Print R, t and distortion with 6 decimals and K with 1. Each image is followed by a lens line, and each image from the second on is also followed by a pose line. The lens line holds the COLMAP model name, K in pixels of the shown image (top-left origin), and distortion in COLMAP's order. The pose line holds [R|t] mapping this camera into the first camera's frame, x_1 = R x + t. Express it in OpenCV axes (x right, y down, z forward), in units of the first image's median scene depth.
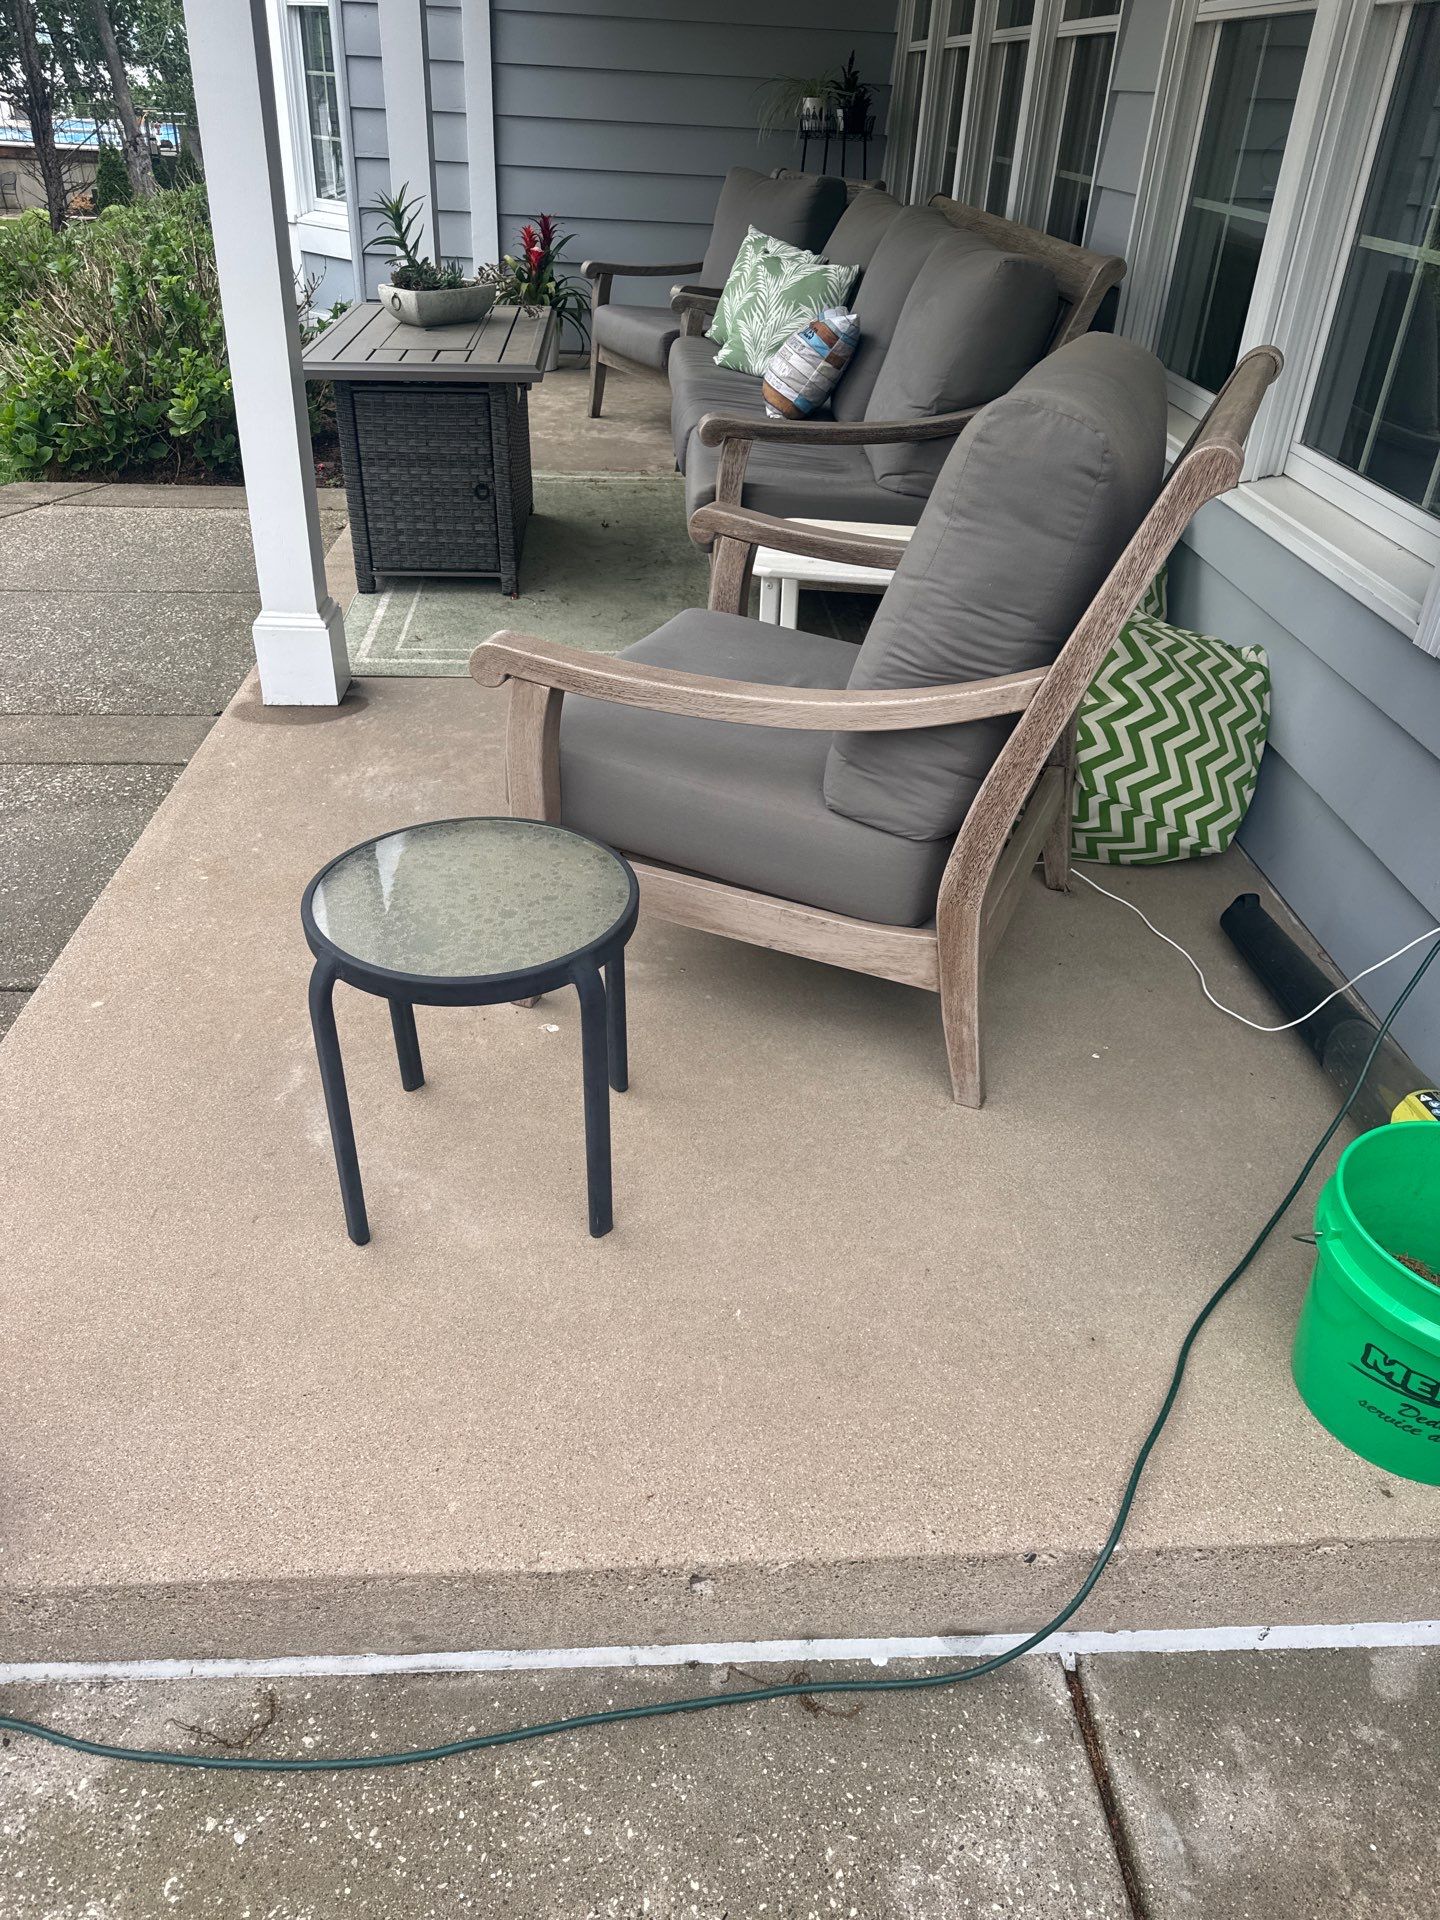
lens RADIAL K [[1300.0, 0, 717.5], [0, 1300.0, 954.6], [0, 0, 1]] dist [0.048129, -0.048616]
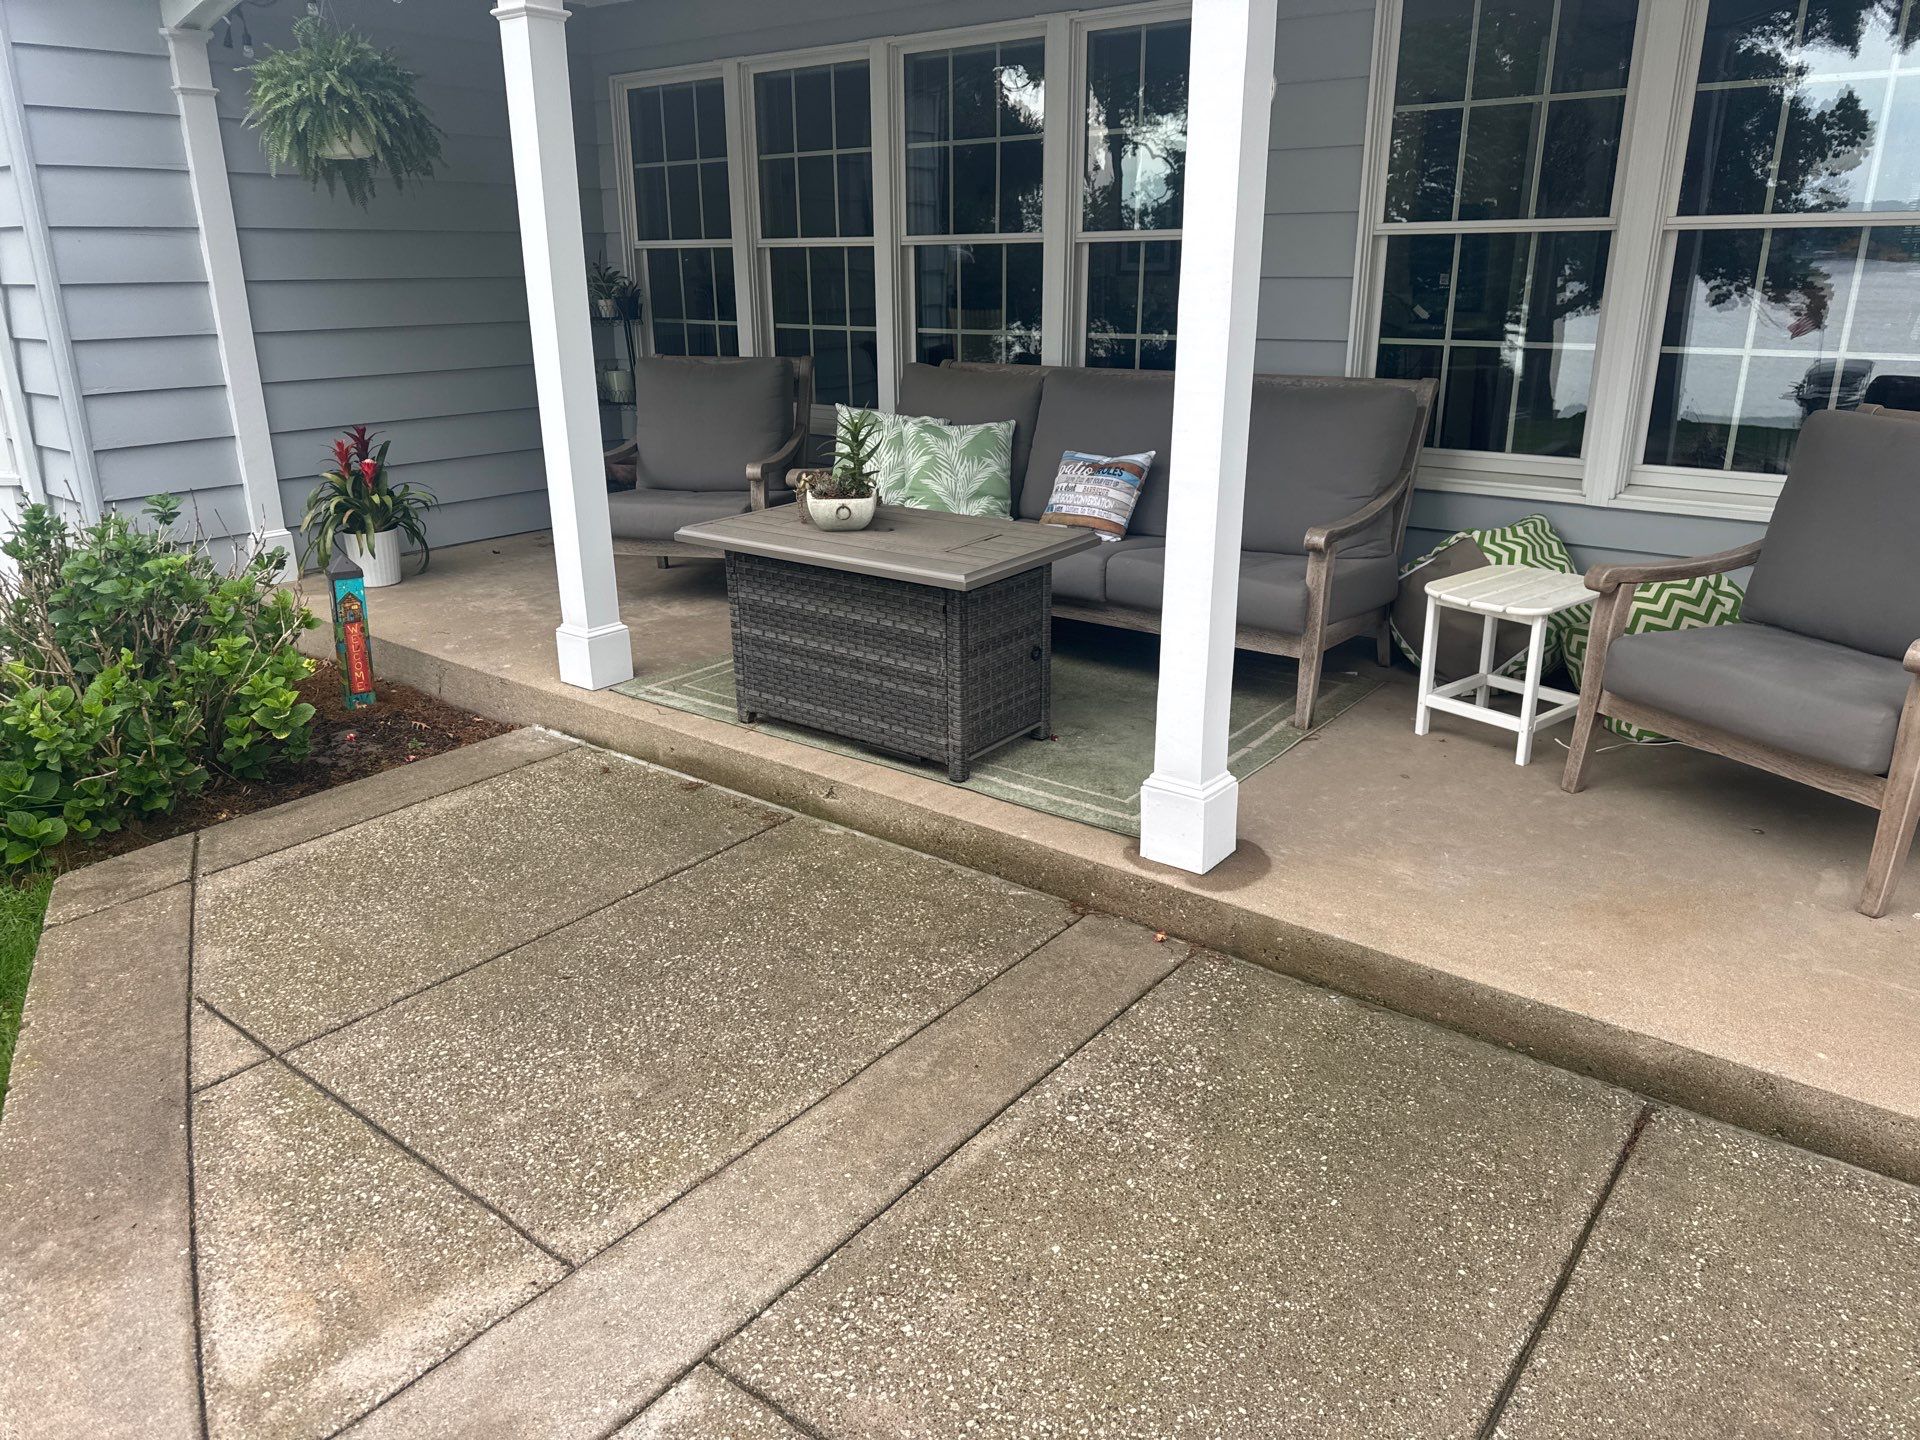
lens RADIAL K [[1300.0, 0, 982.7], [0, 1300.0, 701.5], [0, 0, 1]] dist [0.048129, -0.048616]
pose [[0.677314, -0.280487, 0.680127, -0.875950], [0.438124, 0.896443, -0.066615, -0.252666], [-0.591011, 0.343099, 0.730061, 0.261639]]
